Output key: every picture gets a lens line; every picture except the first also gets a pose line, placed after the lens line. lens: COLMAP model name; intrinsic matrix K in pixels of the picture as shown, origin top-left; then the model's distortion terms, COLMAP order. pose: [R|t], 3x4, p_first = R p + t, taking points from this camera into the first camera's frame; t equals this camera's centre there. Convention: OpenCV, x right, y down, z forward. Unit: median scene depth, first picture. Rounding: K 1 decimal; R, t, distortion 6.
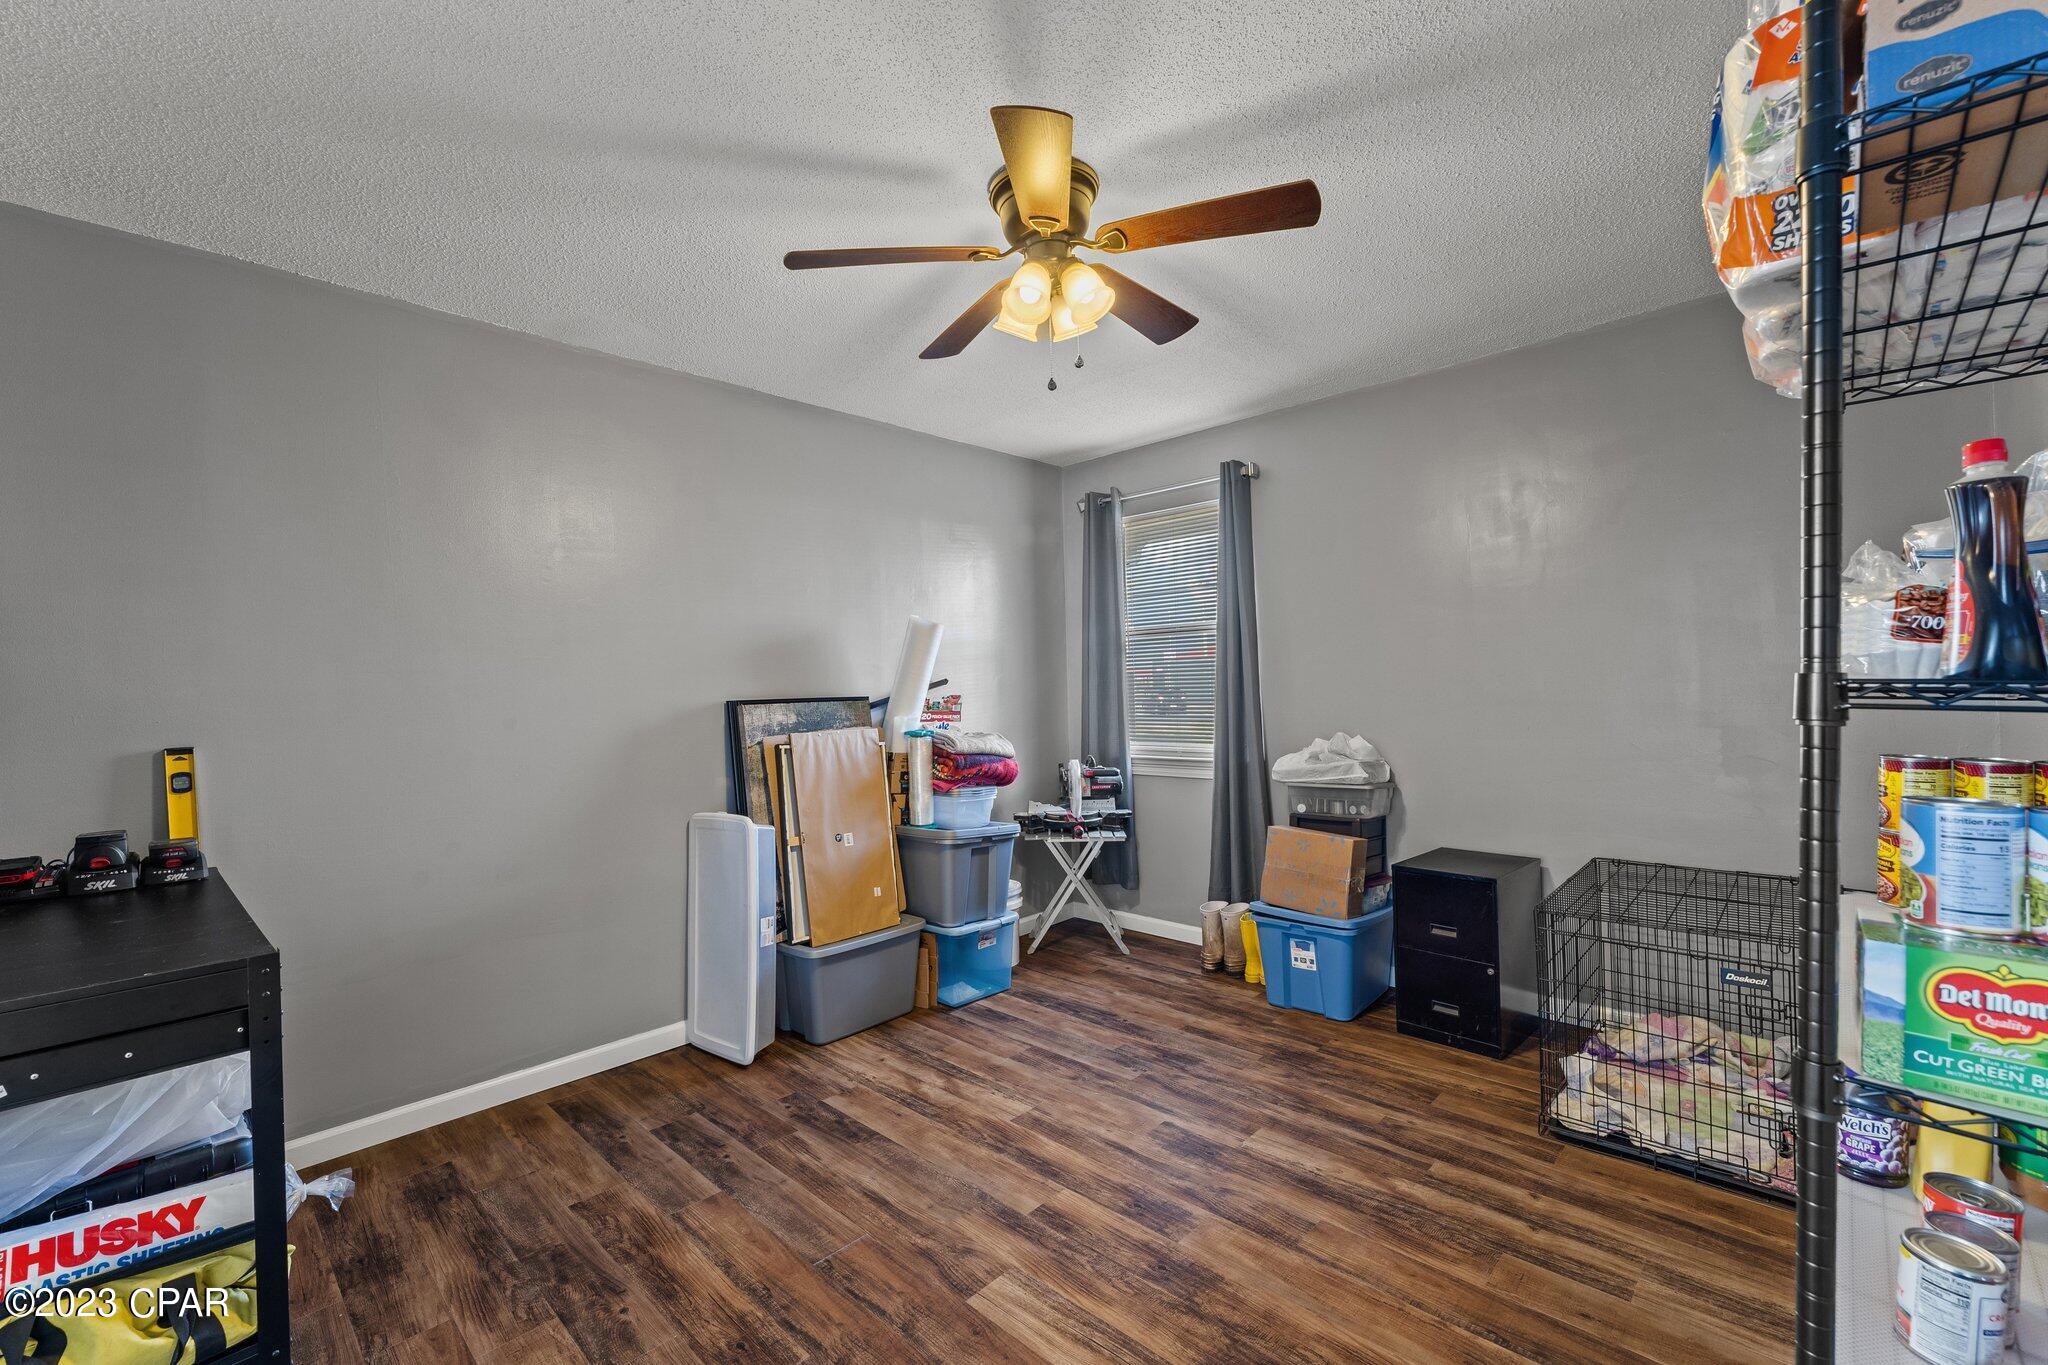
lens RADIAL K [[816.6, 0, 1022.6], [0, 816.6, 686.9], [0, 0, 1]] dist [0.000925, -0.000259]
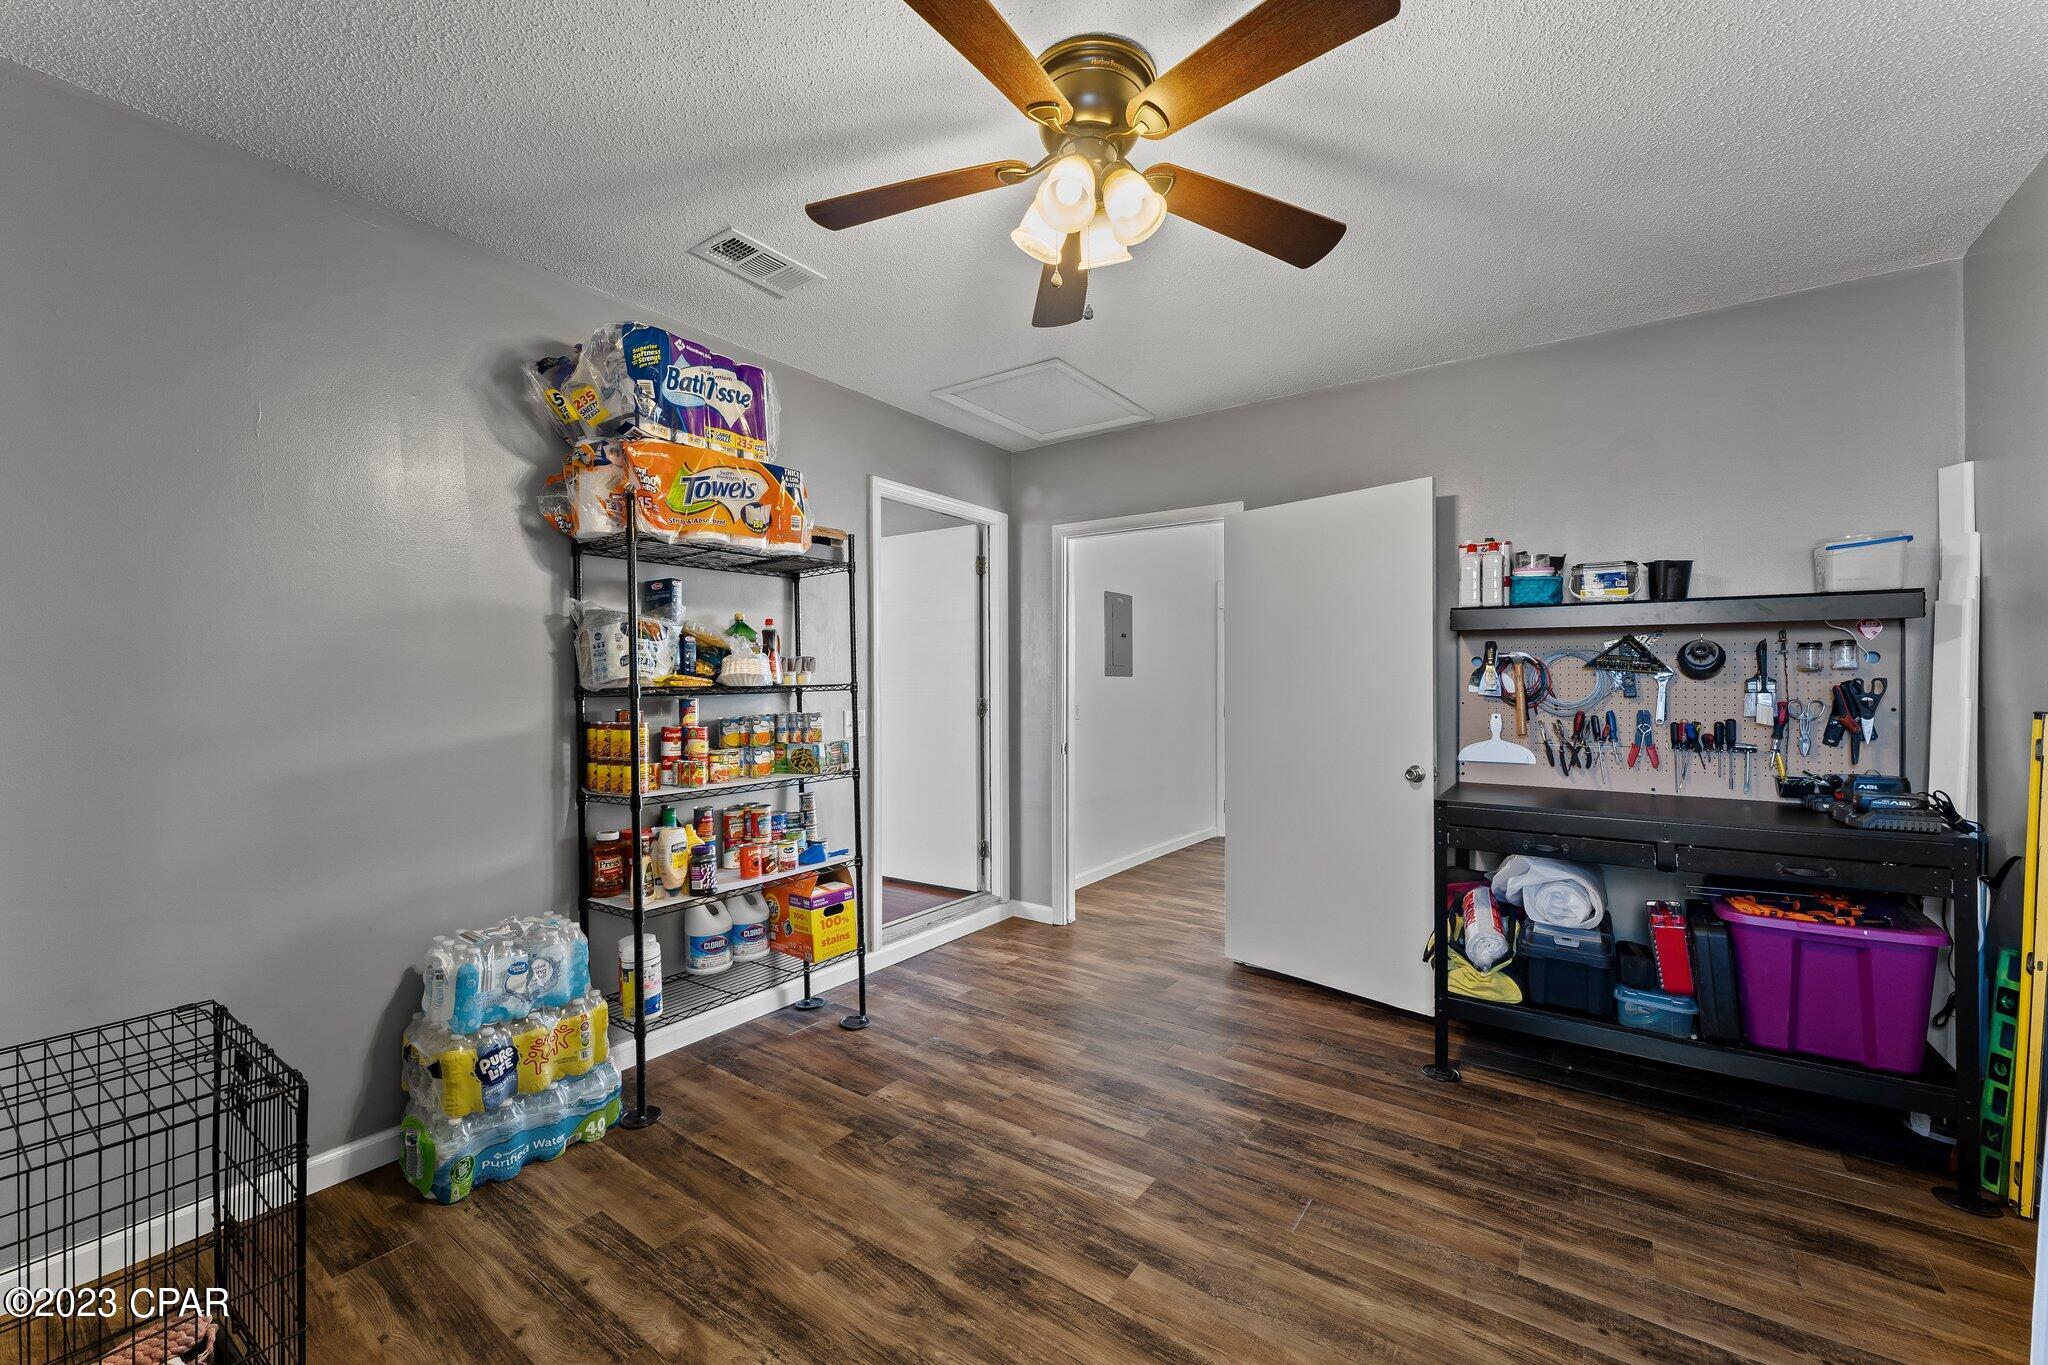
lens RADIAL K [[816.6, 0, 1026.9], [0, 816.6, 692.6], [0, 0, 1]] dist [0.000925, -0.000259]
pose [[-0.987384, 0.031562, -0.155164, 0.254098], [0.031321, 0.999501, 0.003999, 0.017692], [0.155213, -0.000911, -0.987881, 1.934920]]
